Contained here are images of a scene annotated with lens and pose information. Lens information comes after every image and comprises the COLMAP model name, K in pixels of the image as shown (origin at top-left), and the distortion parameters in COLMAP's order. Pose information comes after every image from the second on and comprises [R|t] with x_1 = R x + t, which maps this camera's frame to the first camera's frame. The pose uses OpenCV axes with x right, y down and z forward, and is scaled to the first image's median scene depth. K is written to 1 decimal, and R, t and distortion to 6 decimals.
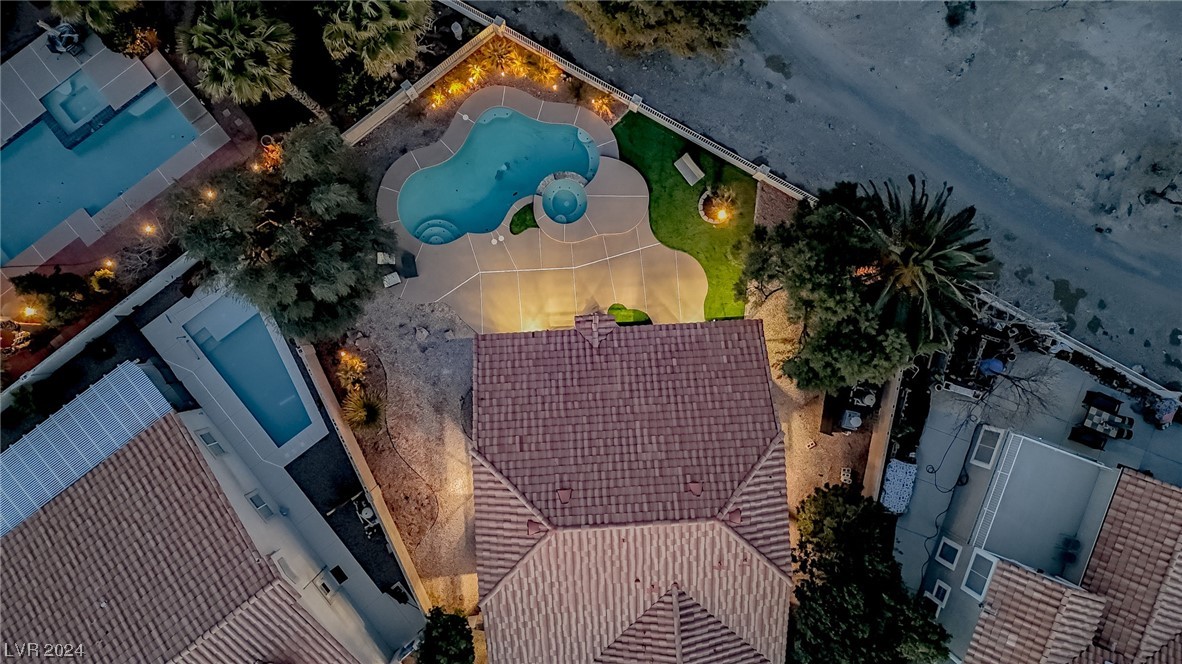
lens RADIAL K [[863.6, 0, 589.9], [0, 863.6, 331.4], [0, 0, 1]] dist [0.091834, -0.095105]
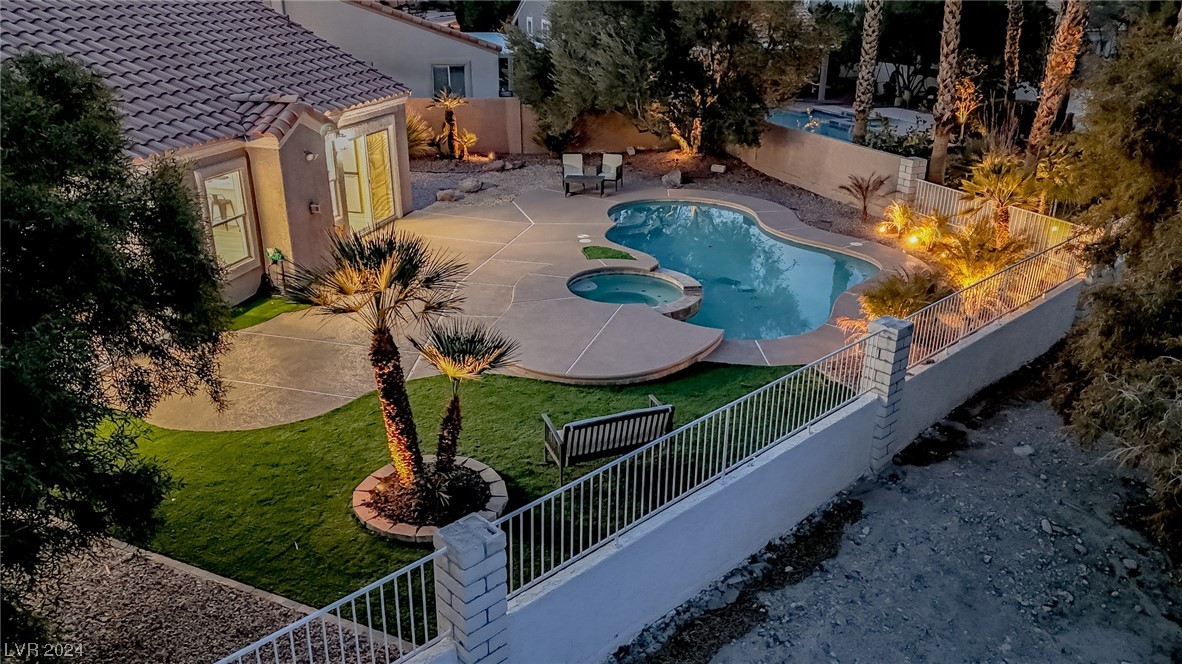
lens RADIAL K [[863.6, 0, 589.9], [0, 863.6, 331.4], [0, 0, 1]] dist [0.091834, -0.095105]
pose [[-0.305952, 0.325482, -0.894681, 0.349783], [-0.951721, -0.129143, 0.278476, -0.262353], [-0.024903, 0.936688, 0.349280, 0.941608]]
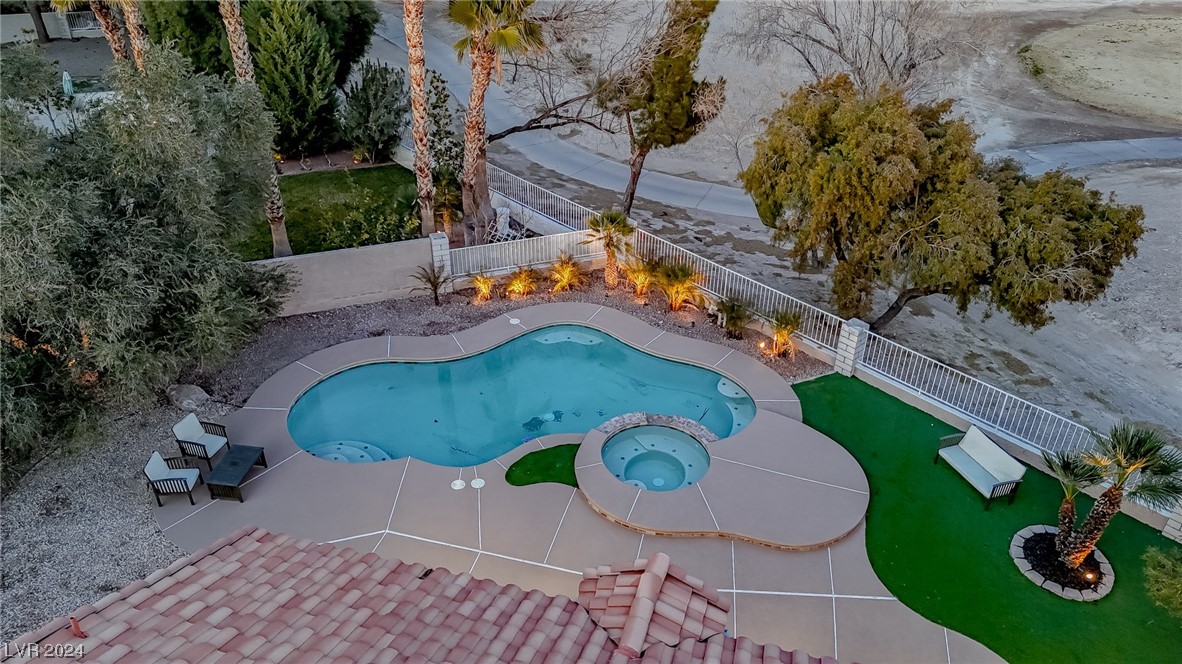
lens RADIAL K [[857.7, 0, 590.0], [0, 857.7, 327.5], [0, 0, 1]] dist [0.092297, -0.092422]
pose [[0.947069, 0.150496, -0.283569, 0.051839], [-0.320551, 0.491539, -0.809713, 0.173627], [0.017526, 0.857753, 0.513764, 0.782860]]
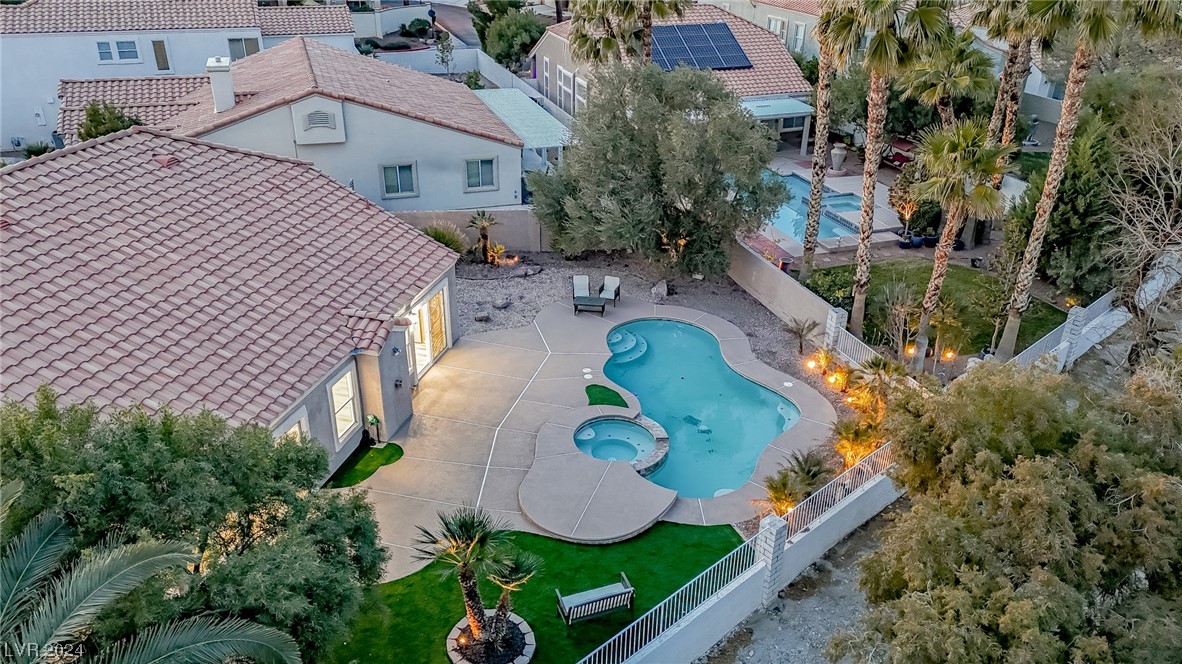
lens RADIAL K [[863.6, 0, 589.9], [0, 863.6, 331.4], [0, 0, 1]] dist [0.091834, -0.095105]
pose [[-0.323198, 0.395491, -0.859727, 0.450725], [-0.945798, -0.165478, 0.279432, -0.297123], [-0.031753, 0.903440, 0.427537, 0.748312]]
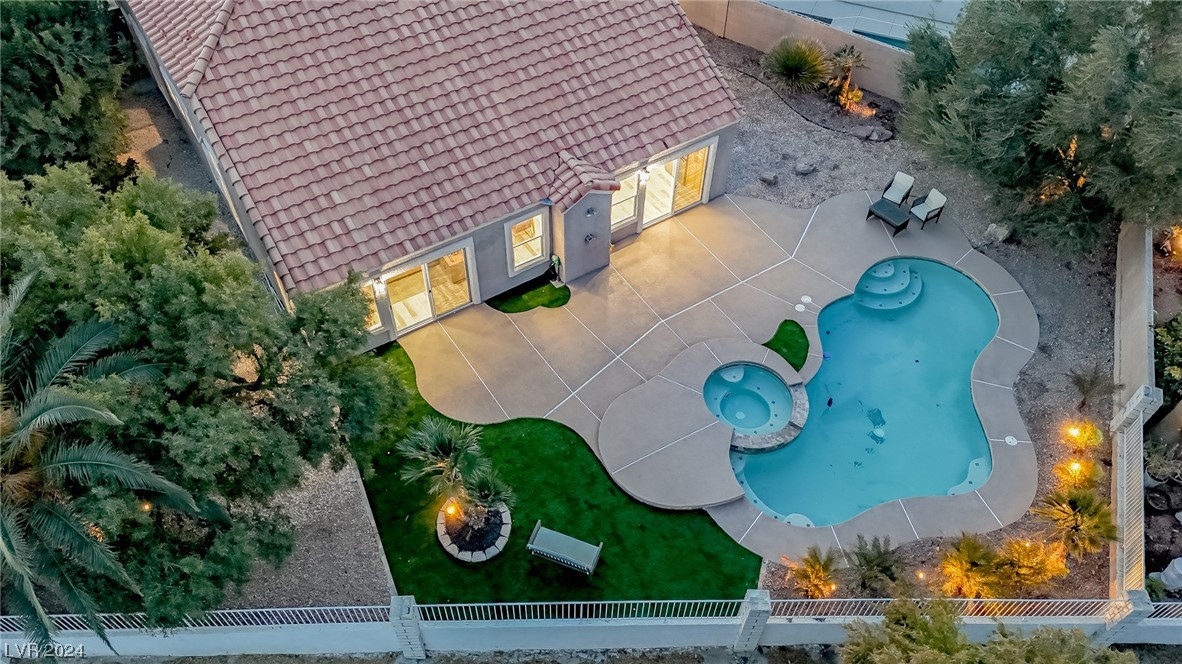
lens RADIAL K [[863.6, 0, 589.9], [0, 863.6, 331.4], [0, 0, 1]] dist [0.091834, -0.095105]
pose [[-0.867244, 0.348395, -0.355680, 0.234810], [-0.495556, -0.673012, 0.549071, -0.382698], [-0.048084, 0.652438, 0.756315, 0.630854]]
